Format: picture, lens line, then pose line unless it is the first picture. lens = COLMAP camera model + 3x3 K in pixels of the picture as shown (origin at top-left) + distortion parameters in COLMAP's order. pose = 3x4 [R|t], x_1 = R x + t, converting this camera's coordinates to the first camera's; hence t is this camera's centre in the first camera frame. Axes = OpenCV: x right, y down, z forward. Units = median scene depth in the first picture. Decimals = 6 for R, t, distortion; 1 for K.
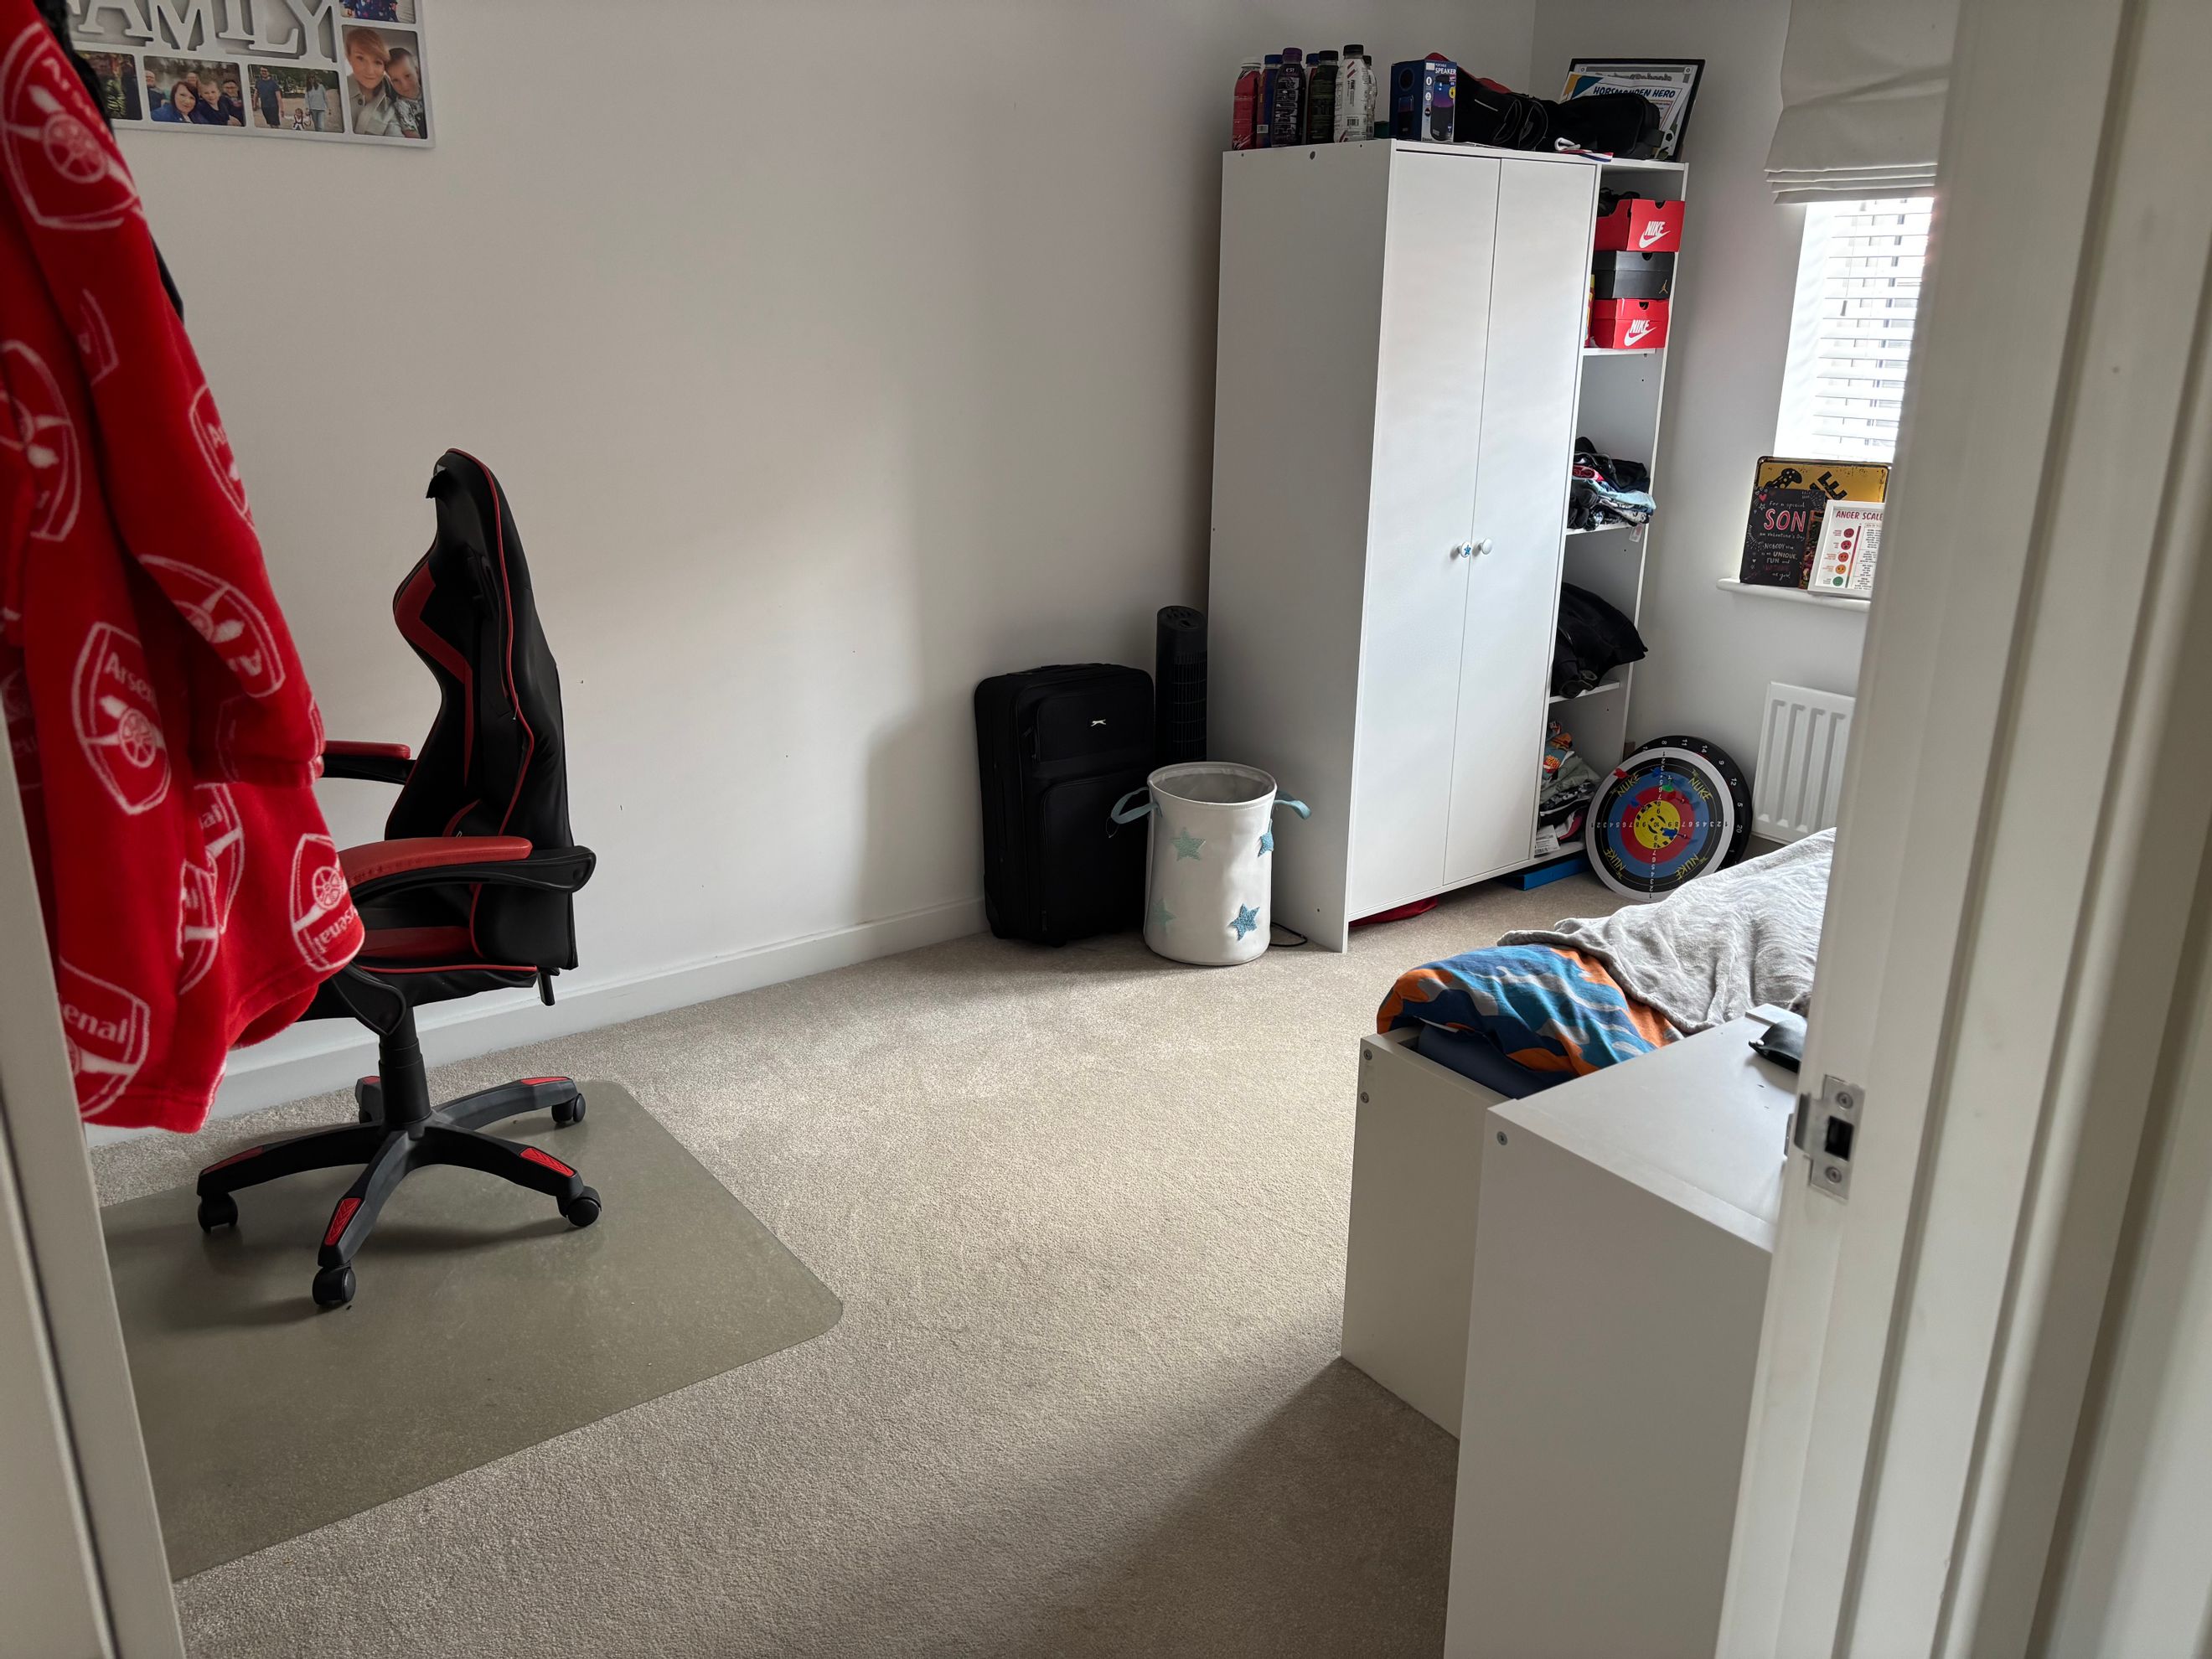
lens RADIAL K [[1670.3, 0, 1095.6], [0, 1670.3, 843.2], [0, 0, 1]] dist [0.066935, -0.075849]
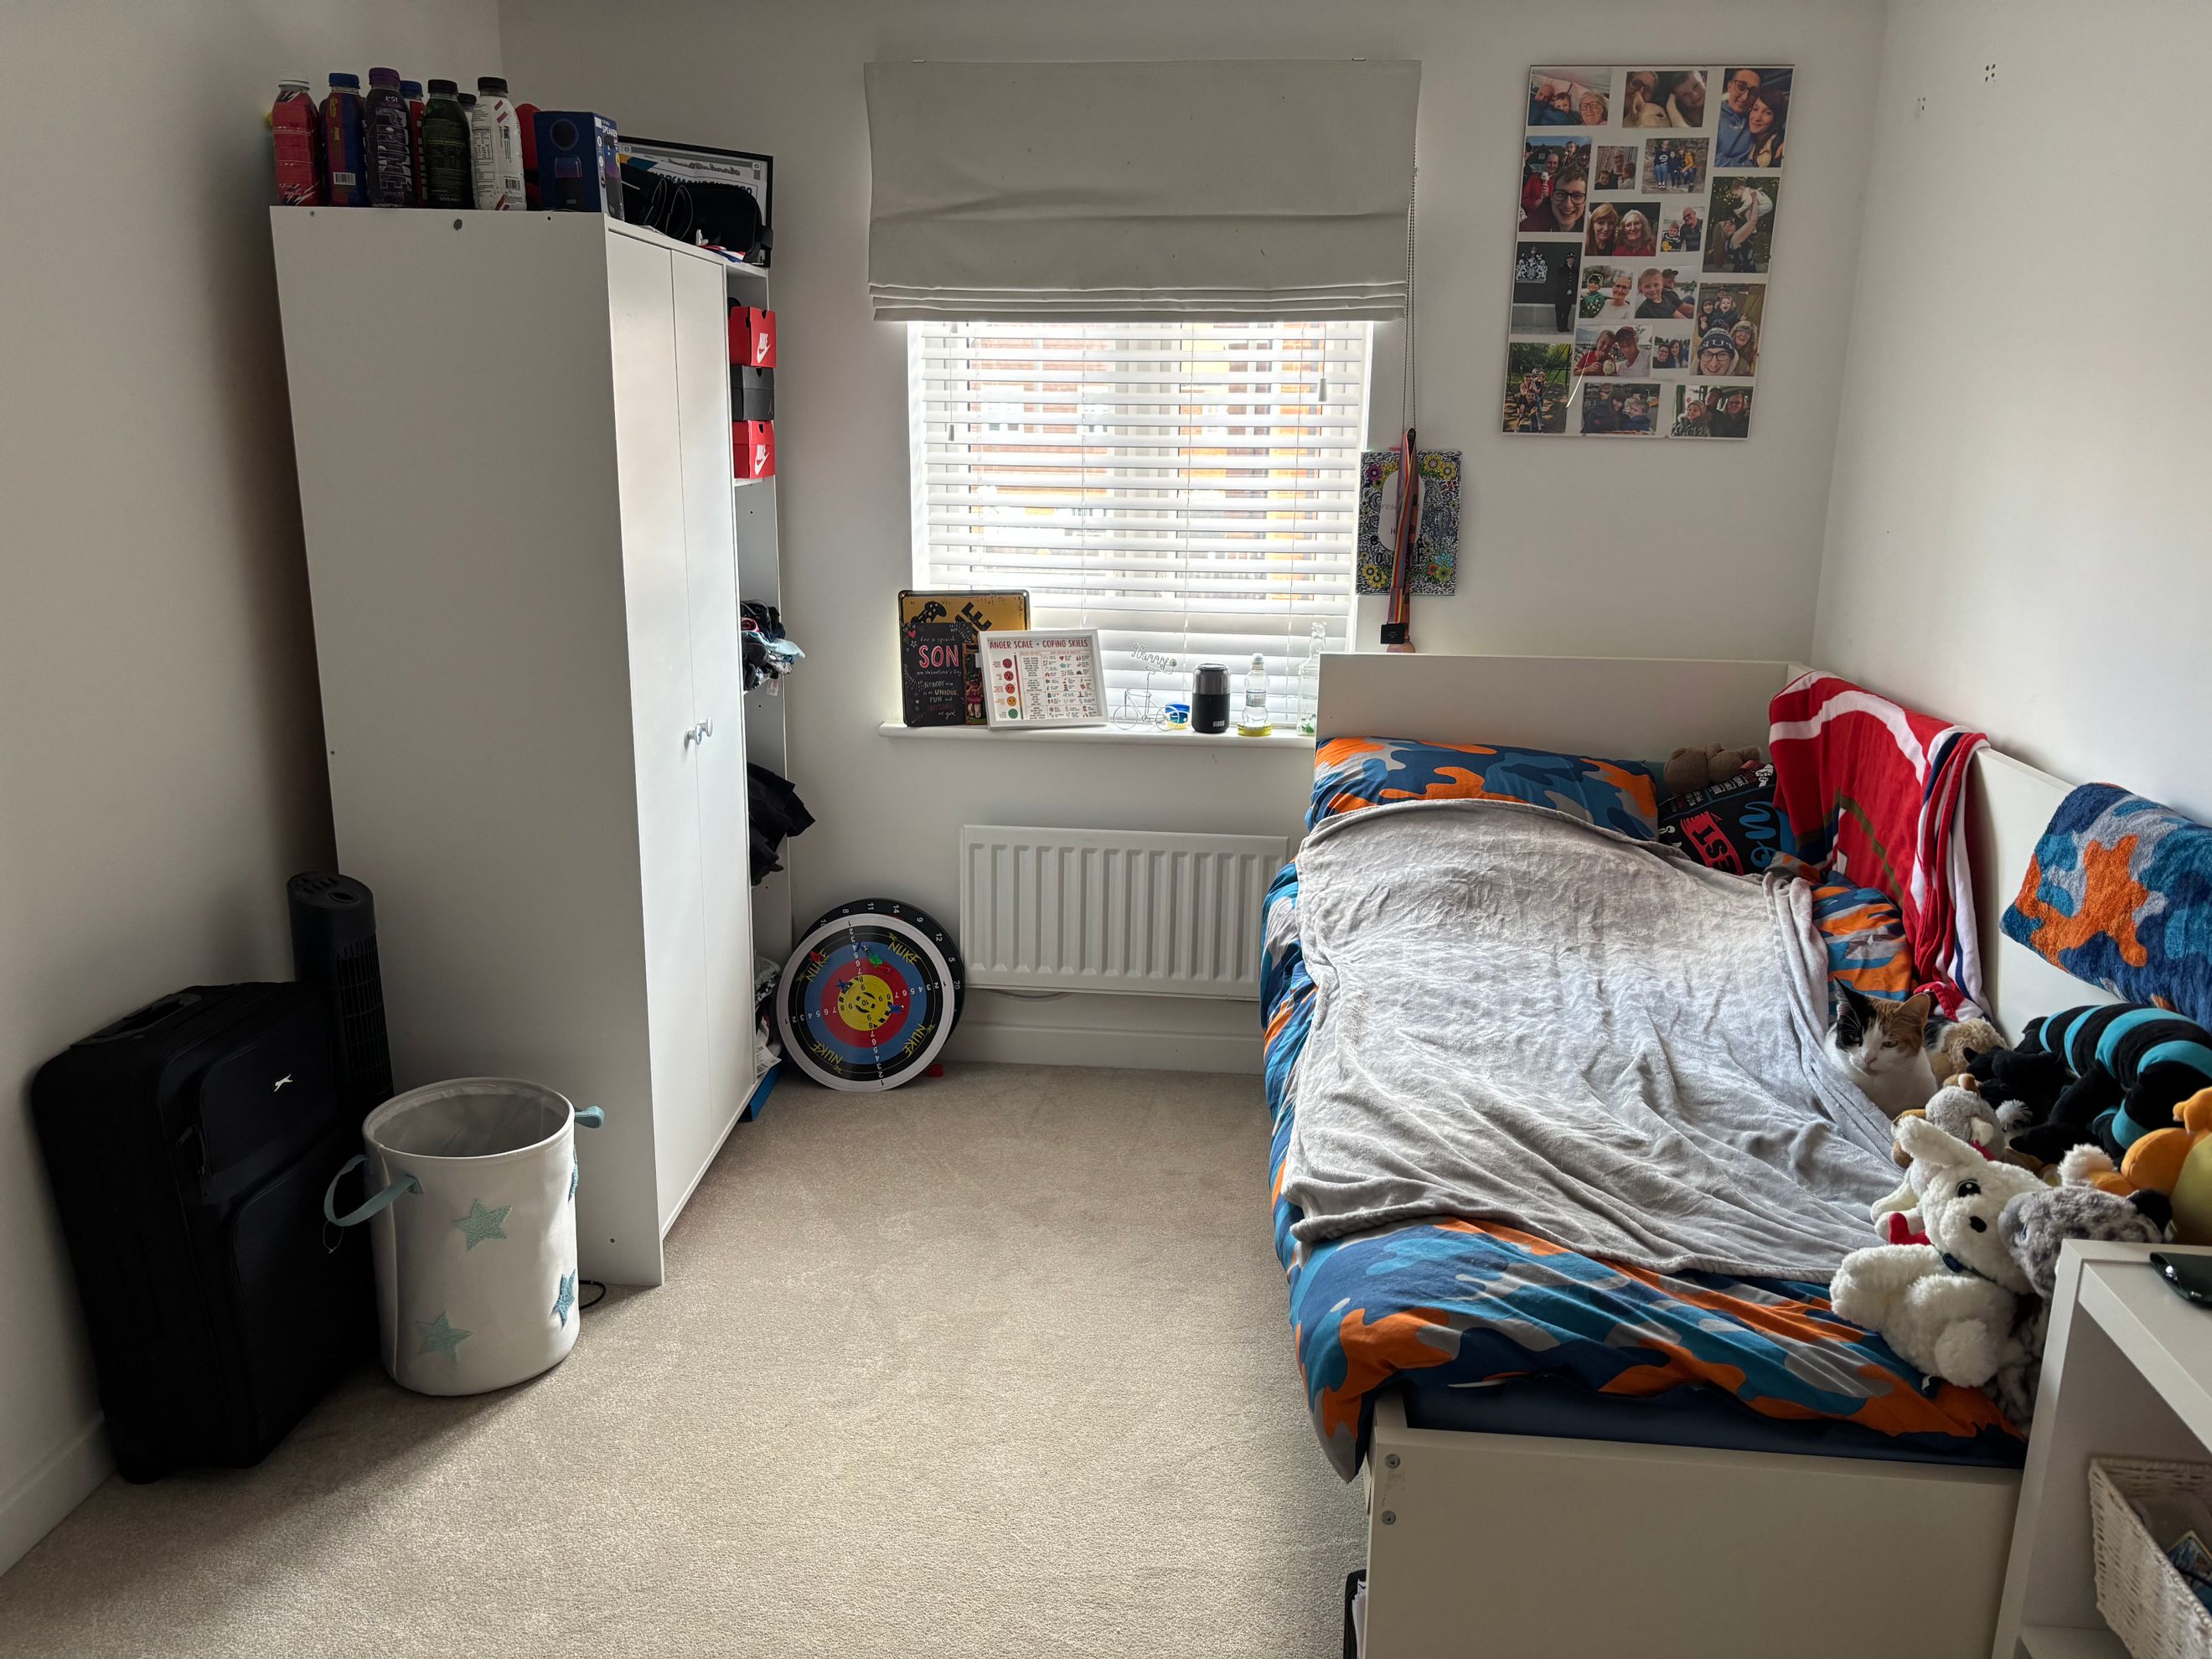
lens RADIAL K [[1670.3, 0, 1106.5], [0, 1670.3, 841.9], [0, 0, 1]] dist [0.066935, -0.075849]
pose [[0.658097, -0.187348, 0.729253, -0.231117], [0.229529, 0.972366, 0.042671, -0.112155], [-0.717095, 0.139303, 0.682913, 0.322912]]
